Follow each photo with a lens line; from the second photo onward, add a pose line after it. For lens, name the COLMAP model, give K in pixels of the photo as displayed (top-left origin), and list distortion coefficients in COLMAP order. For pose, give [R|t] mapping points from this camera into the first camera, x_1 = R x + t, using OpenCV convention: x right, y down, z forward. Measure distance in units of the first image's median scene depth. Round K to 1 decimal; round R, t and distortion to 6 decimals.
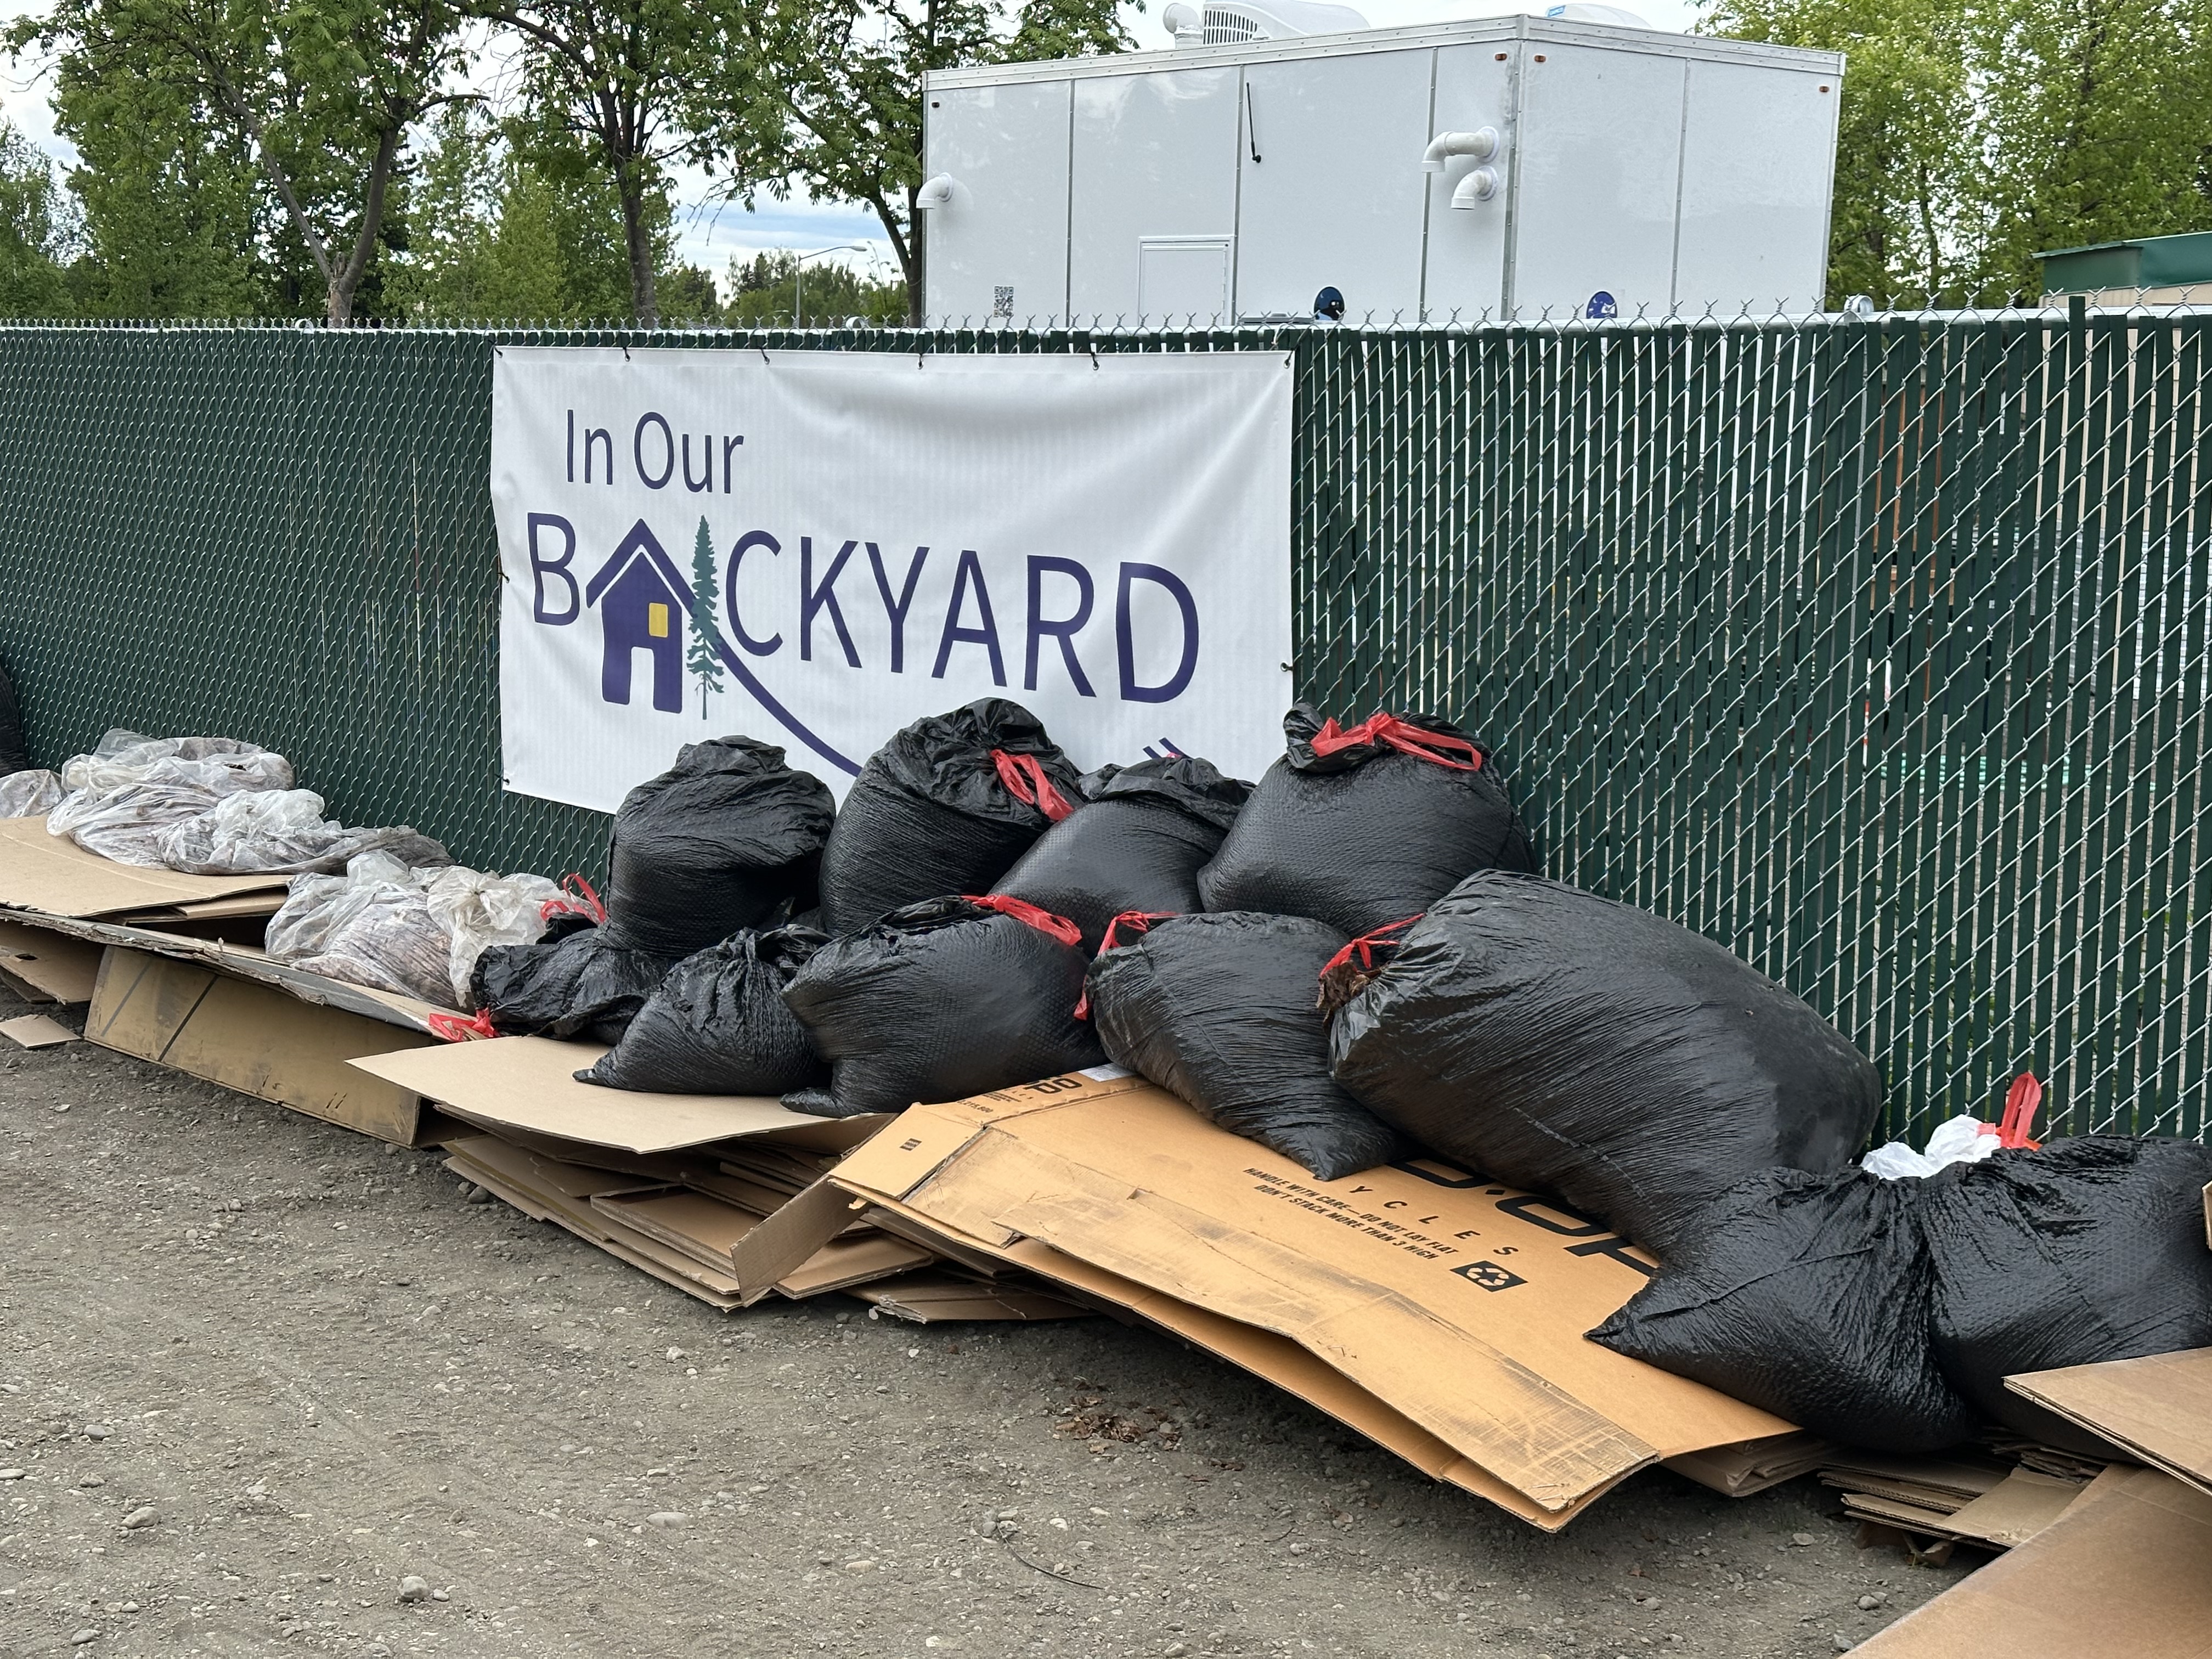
lens RADIAL K [[3085.5, 0, 1106.0], [0, 3085.5, 829.5], [0, 0, 1]] dist [0.130150, -0.045433]
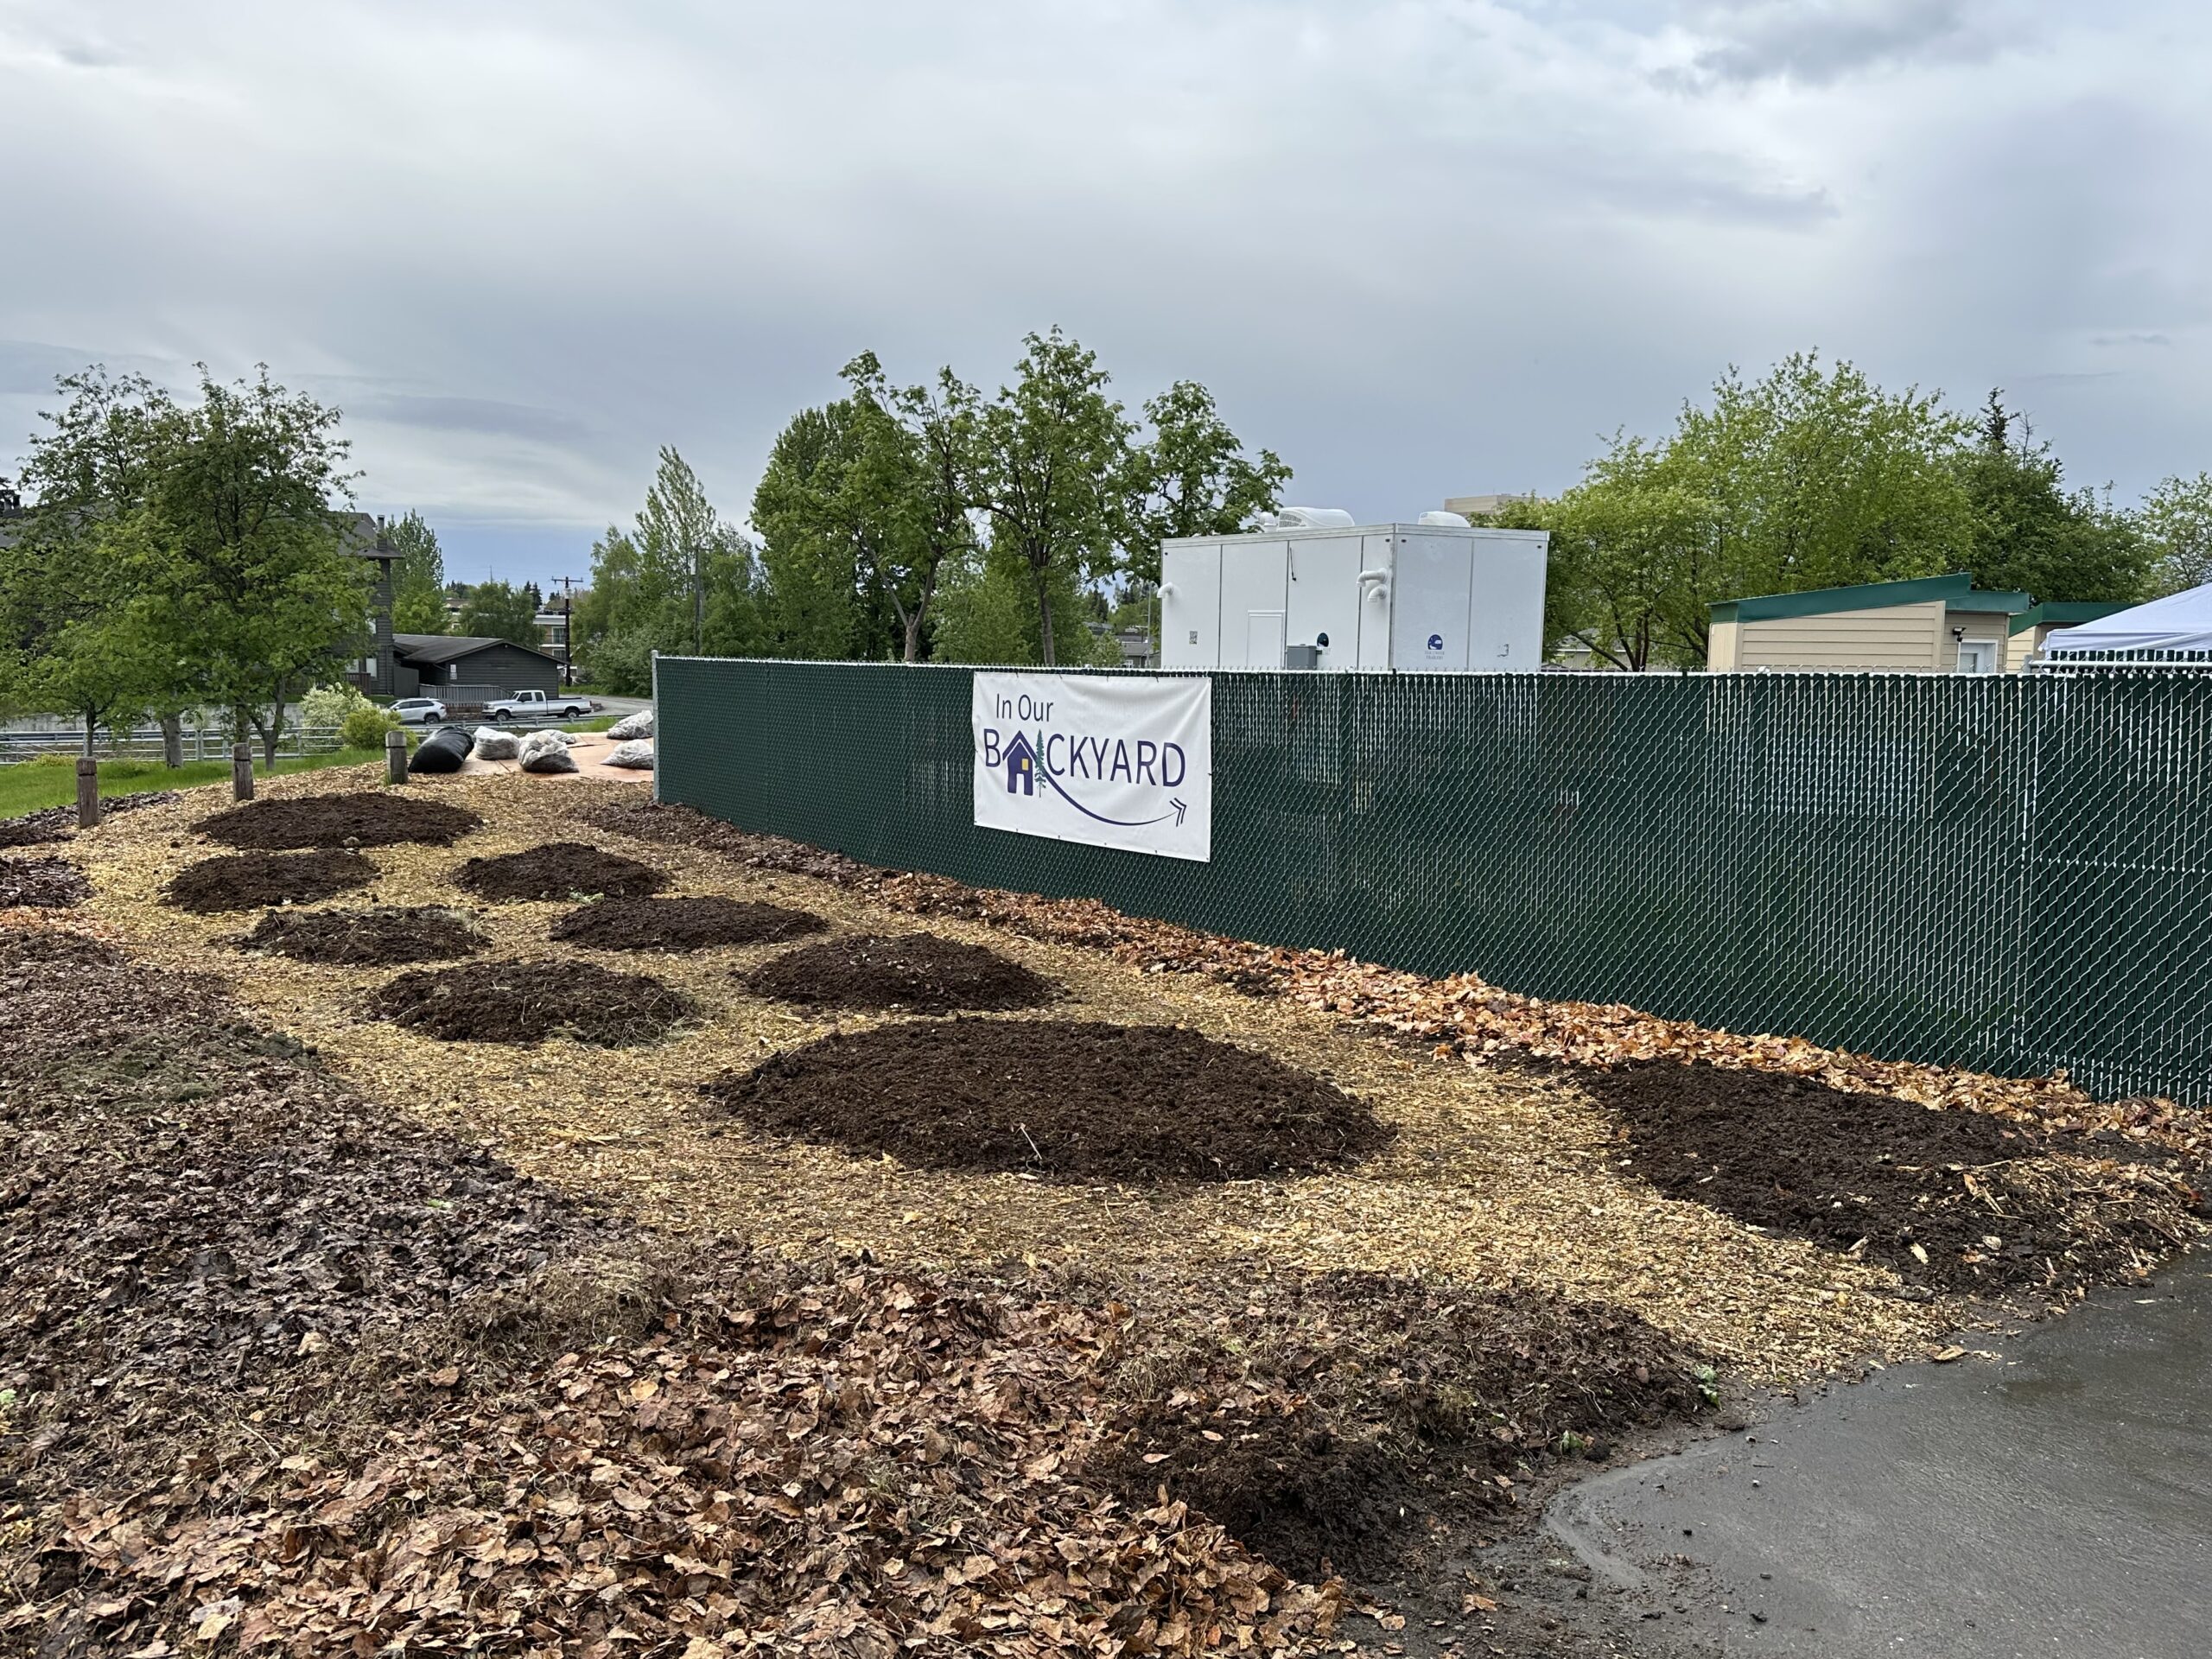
lens RADIAL K [[1886.6, 0, 1106.0], [0, 1886.6, 829.5], [0, 0, 1]] dist [0.052931, -0.003627]
pose [[0.991793, 0.002735, -0.127827, 0.159114], [-0.009094, 0.998748, -0.049196, 0.080931], [0.127532, 0.049954, 0.990576, -0.758044]]
